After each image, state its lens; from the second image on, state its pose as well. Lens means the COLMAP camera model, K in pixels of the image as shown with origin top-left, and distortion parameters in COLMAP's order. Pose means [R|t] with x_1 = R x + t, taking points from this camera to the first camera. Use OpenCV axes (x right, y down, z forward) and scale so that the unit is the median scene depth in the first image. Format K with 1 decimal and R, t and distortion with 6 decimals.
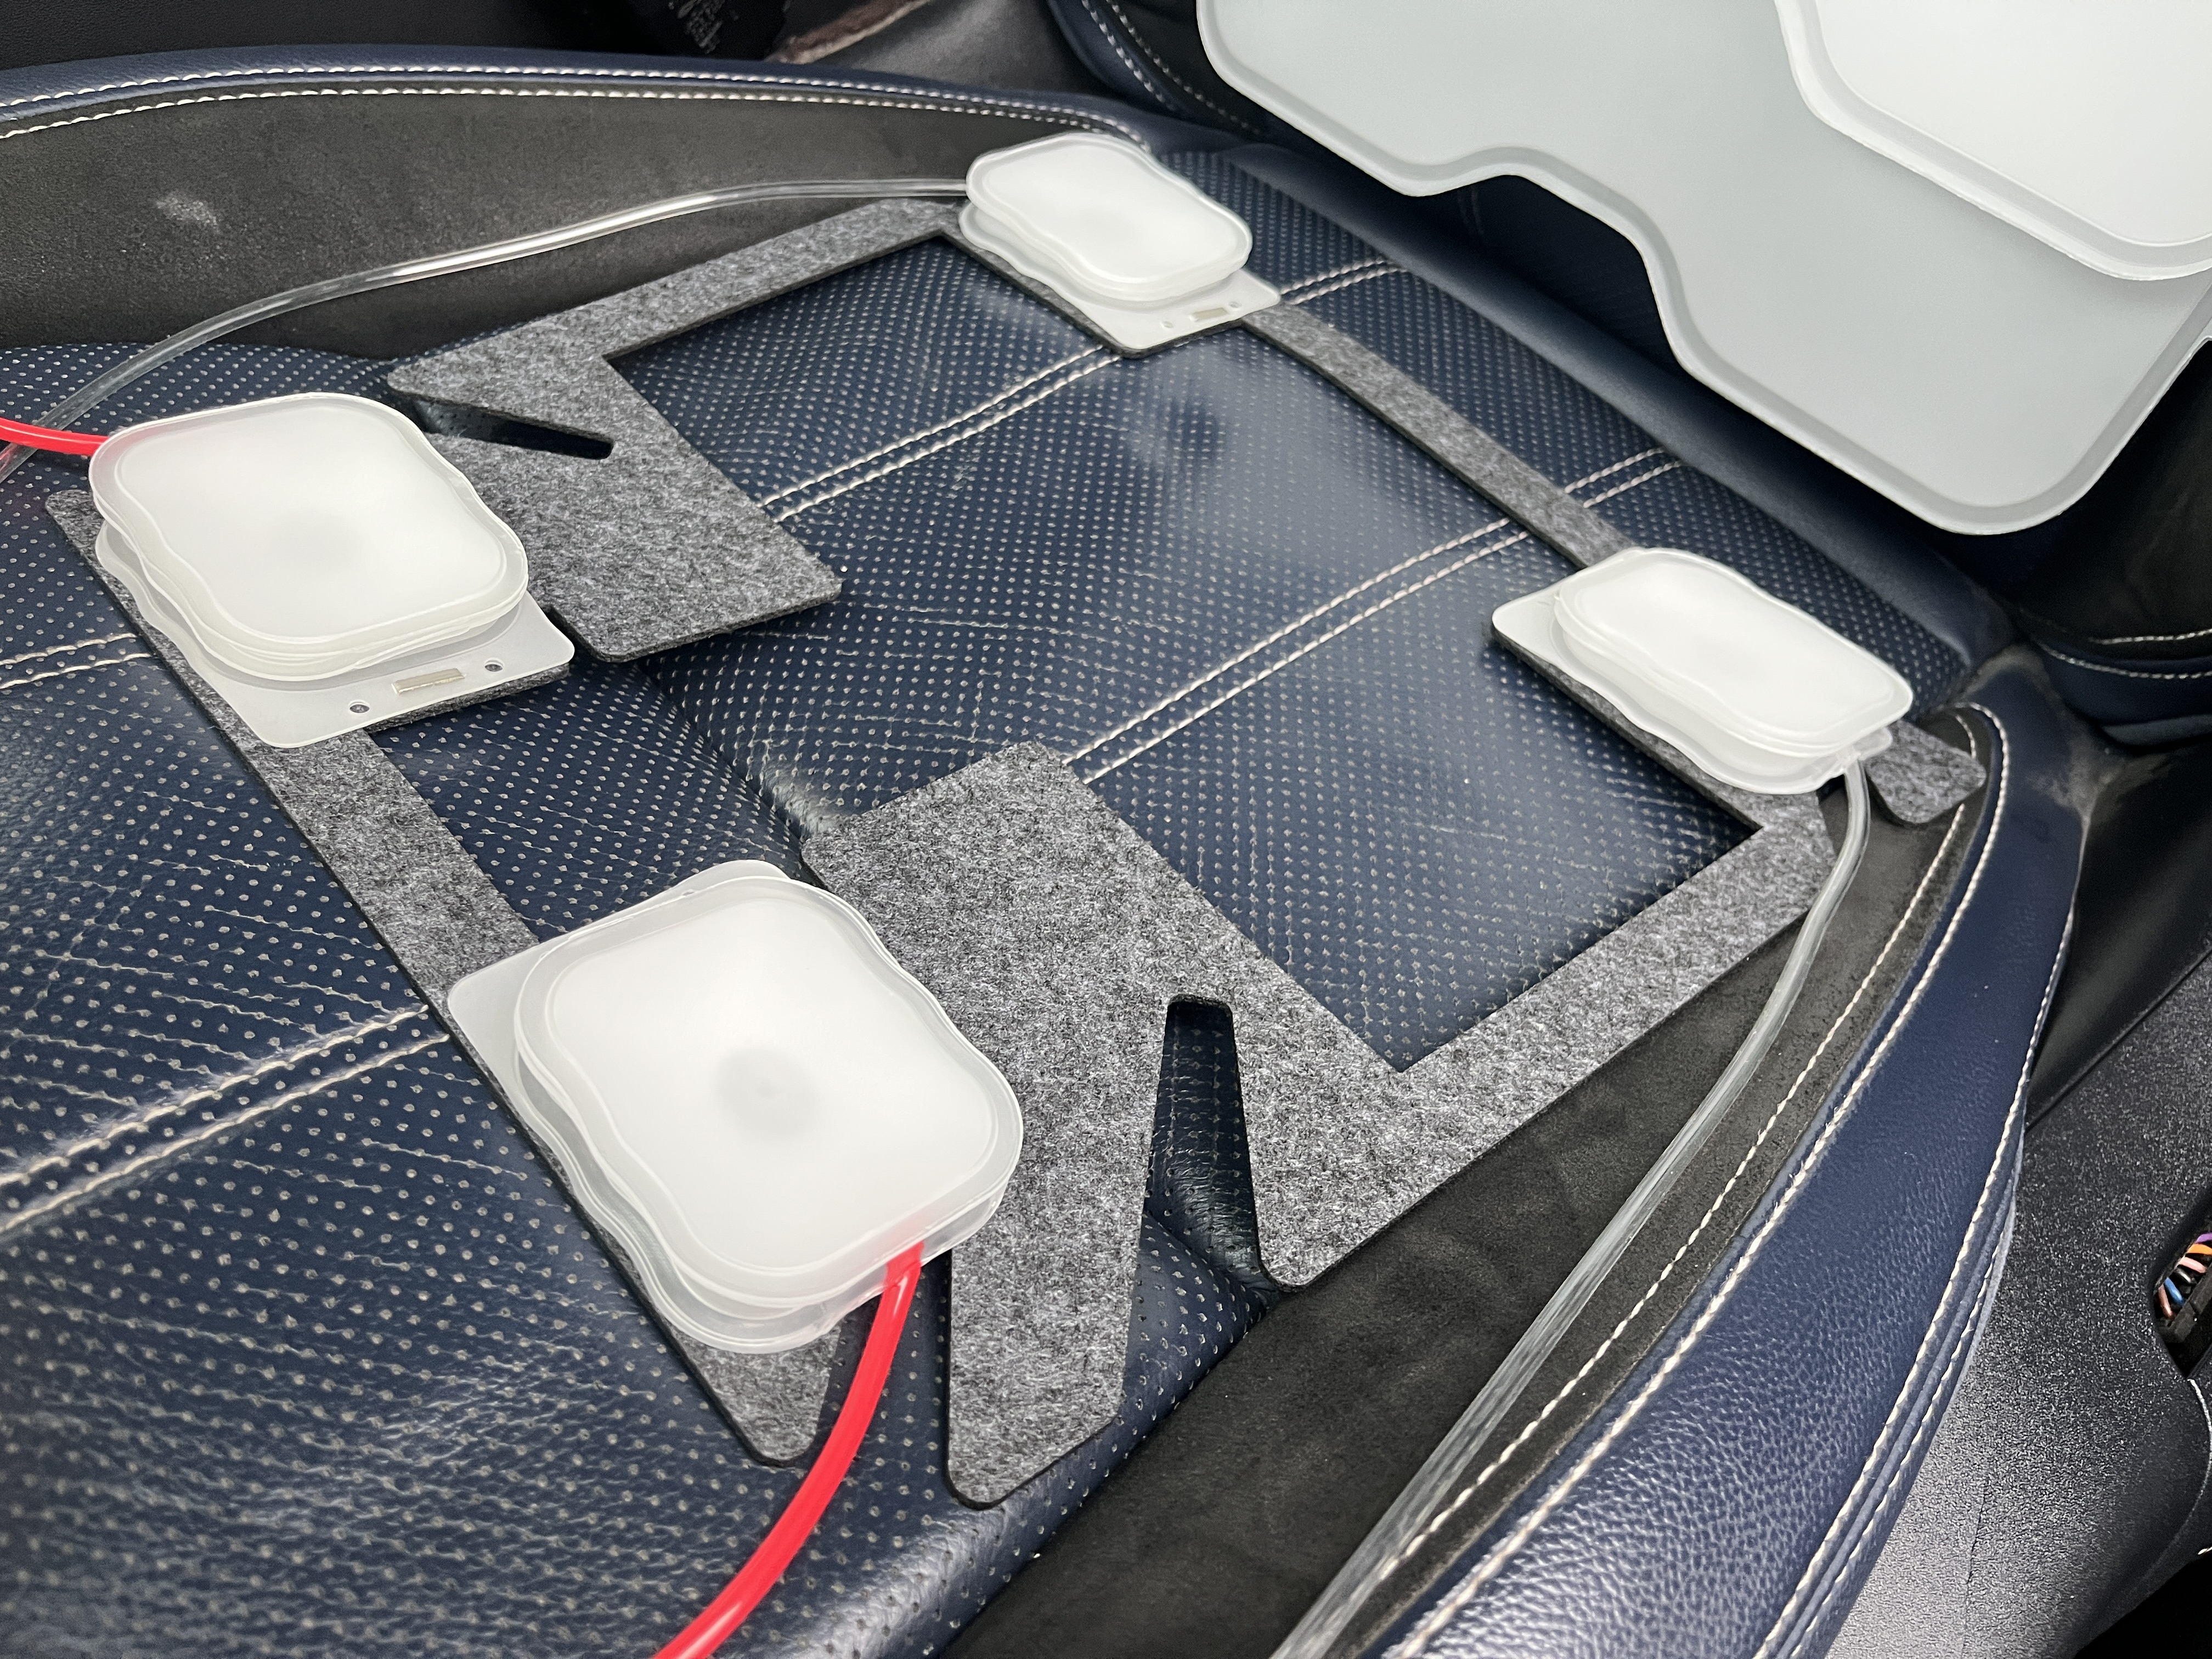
lens RADIAL K [[1672.3, 0, 1097.2], [0, 1672.3, 824.0], [0, 0, 1]] dist [0.028879, -0.058087]
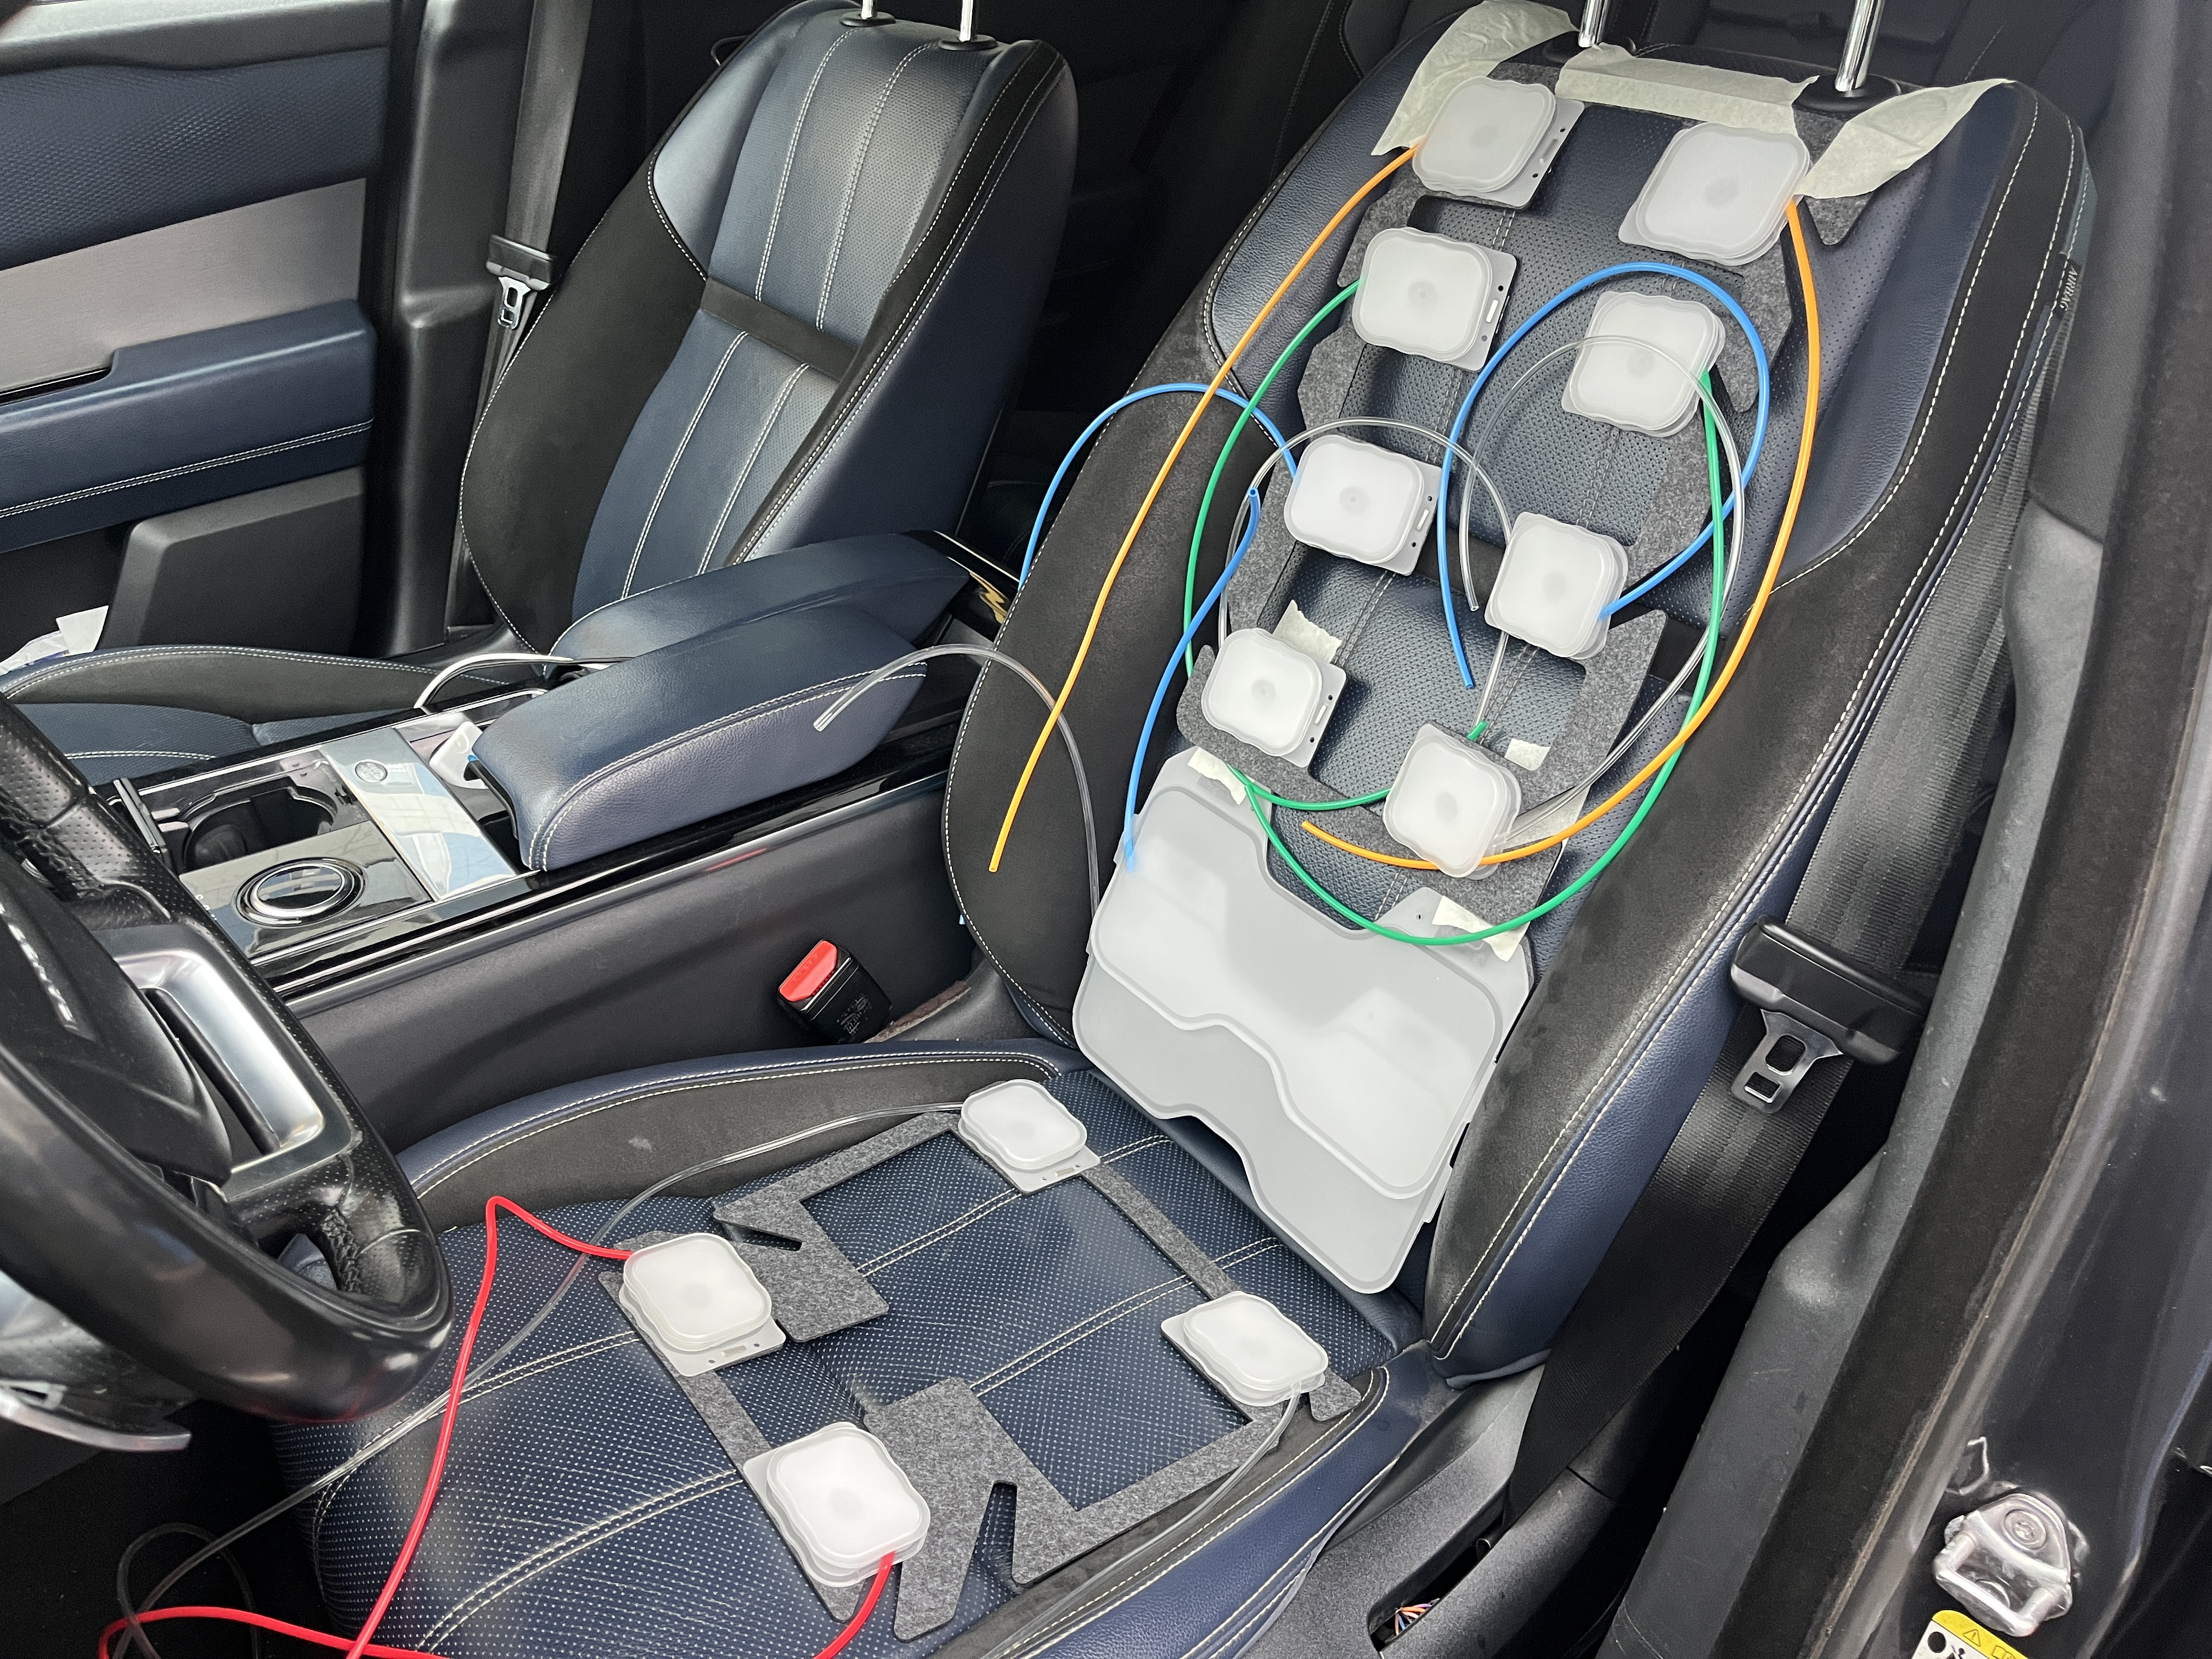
lens RADIAL K [[1672.3, 0, 1097.2], [0, 1672.3, 824.0], [0, 0, 1]] dist [0.028879, -0.058087]
pose [[0.998070, 0.003275, -0.062017, 0.349057], [-0.023950, 0.941662, -0.335706, 0.010209], [0.057300, 0.336543, 0.939923, -1.770771]]
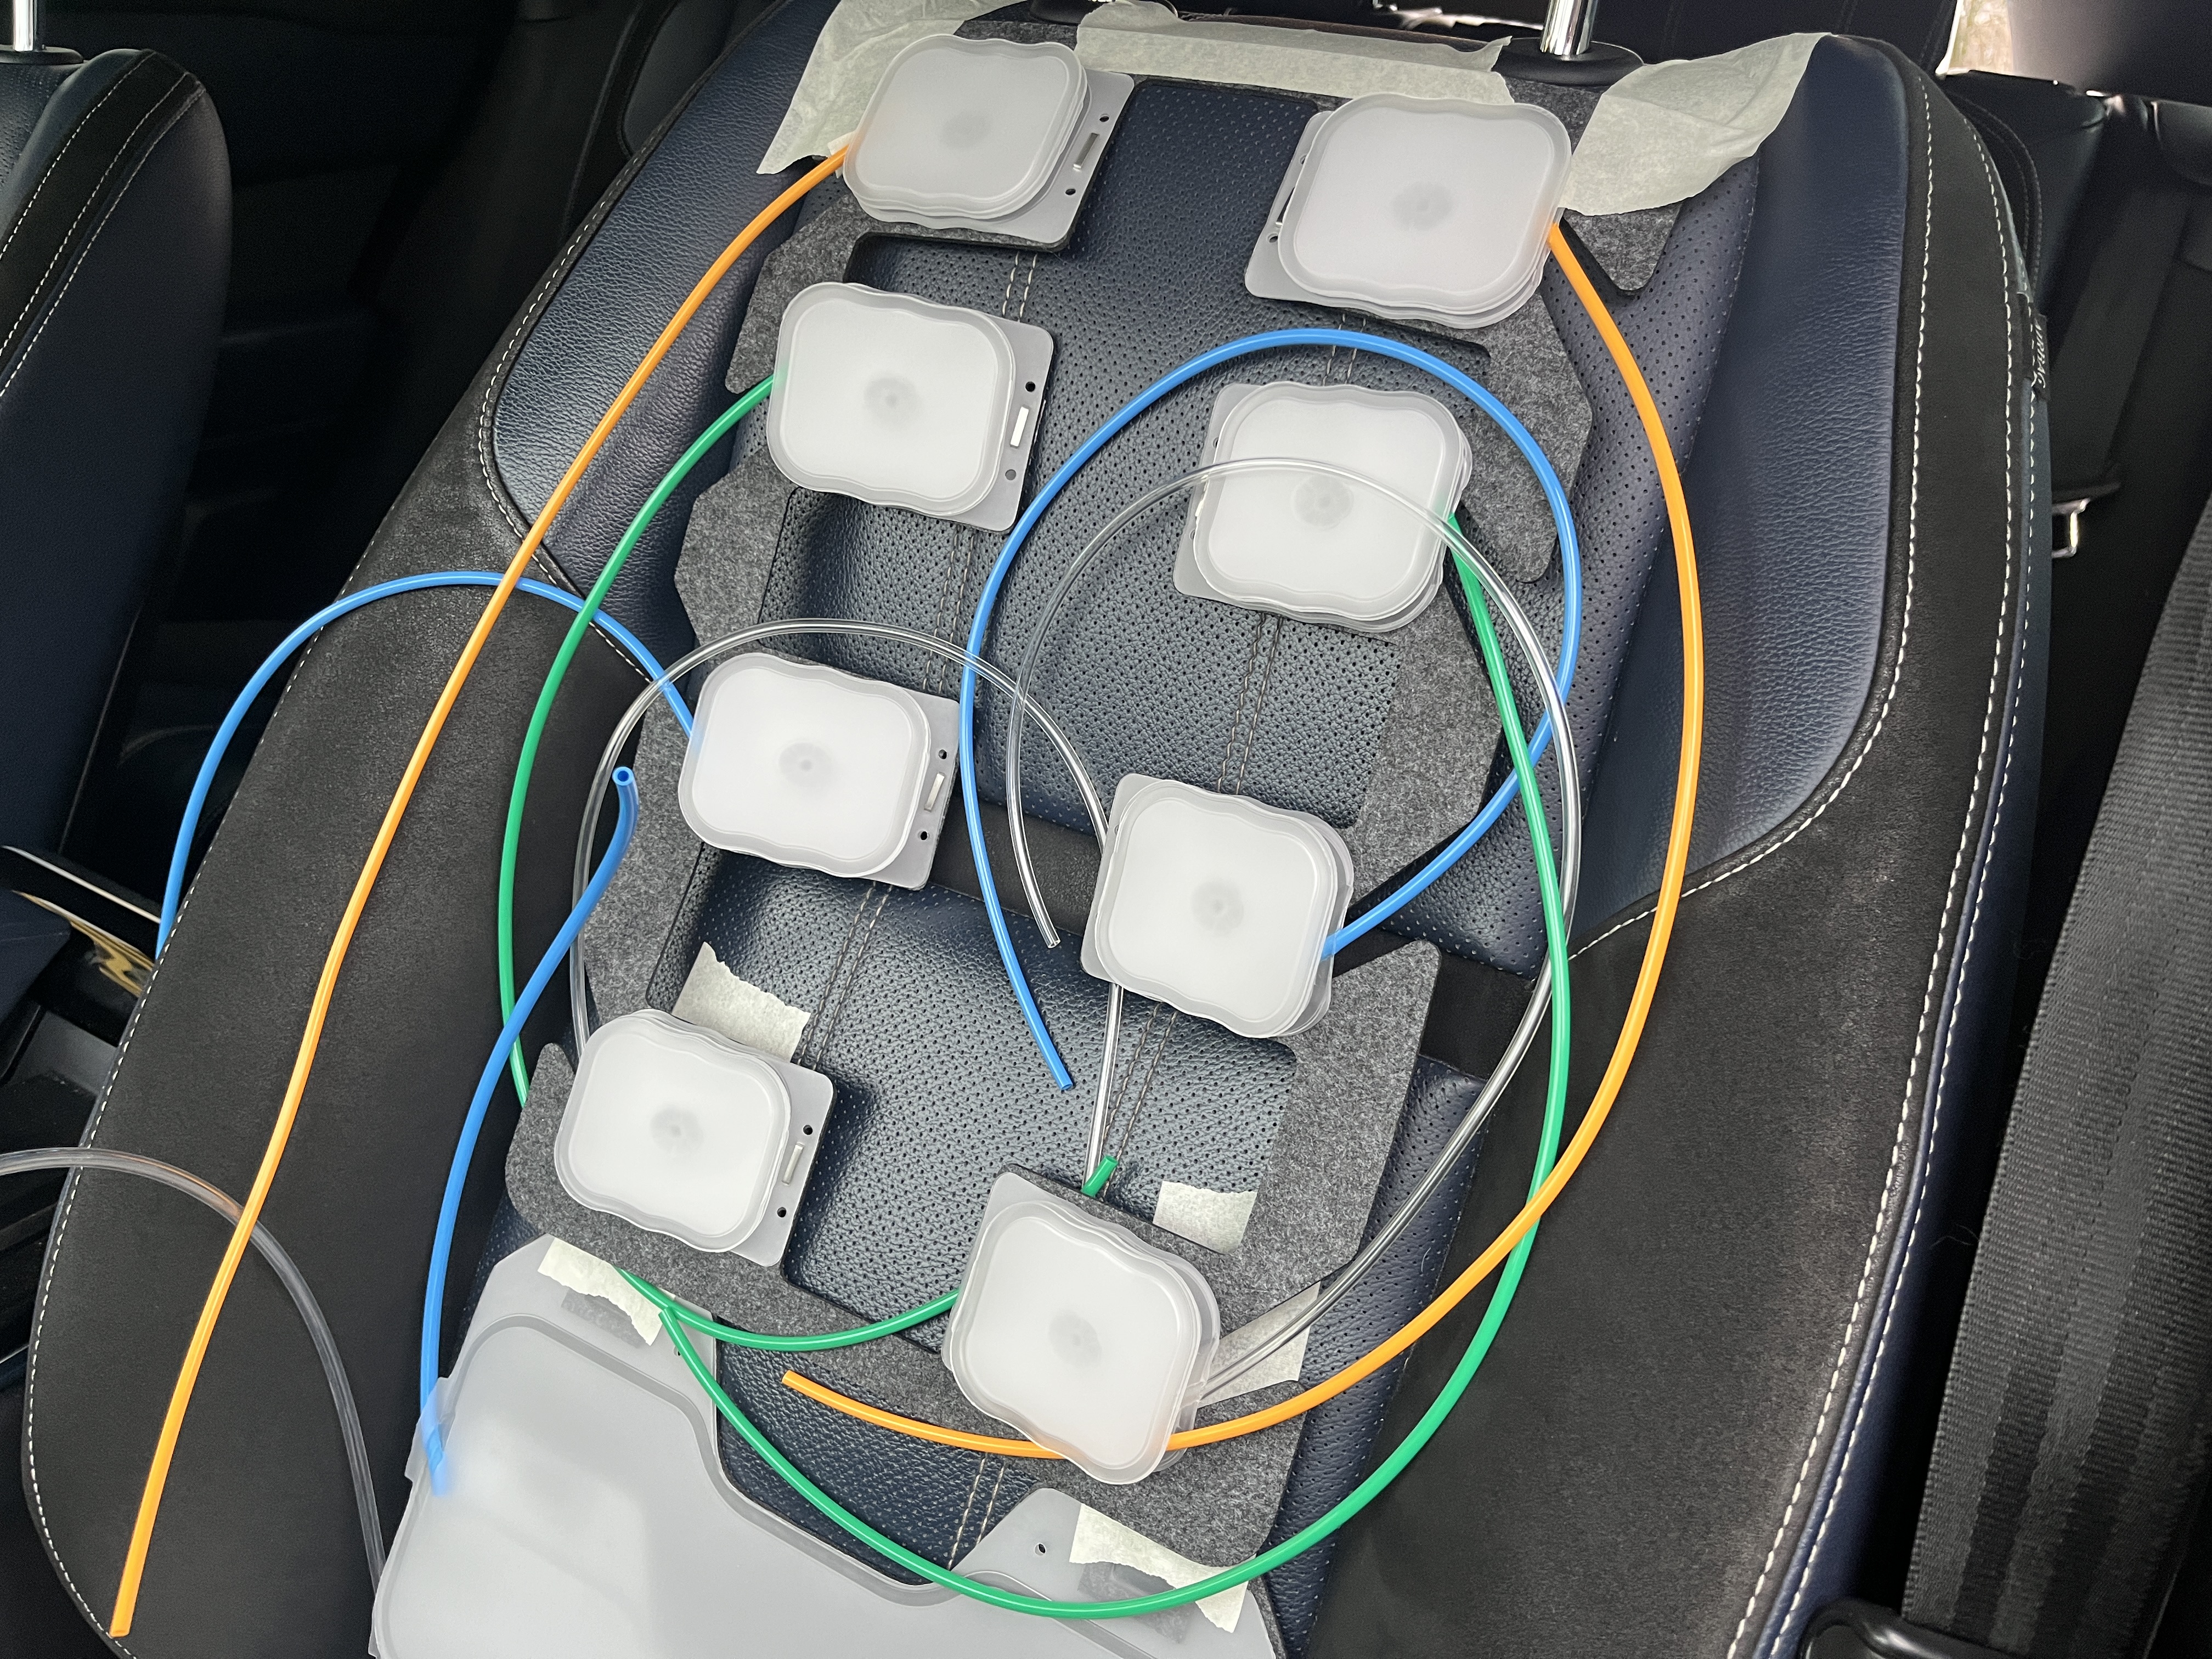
lens RADIAL K [[1679.8, 0, 1109.3], [0, 1679.8, 821.3], [0, 0, 1]] dist [0.041209, -0.057591]
pose [[0.937082, -0.099800, 0.334542, 0.339332], [0.234721, 0.889460, -0.392132, -0.765132], [-0.258427, 0.445983, 0.856922, -0.624802]]
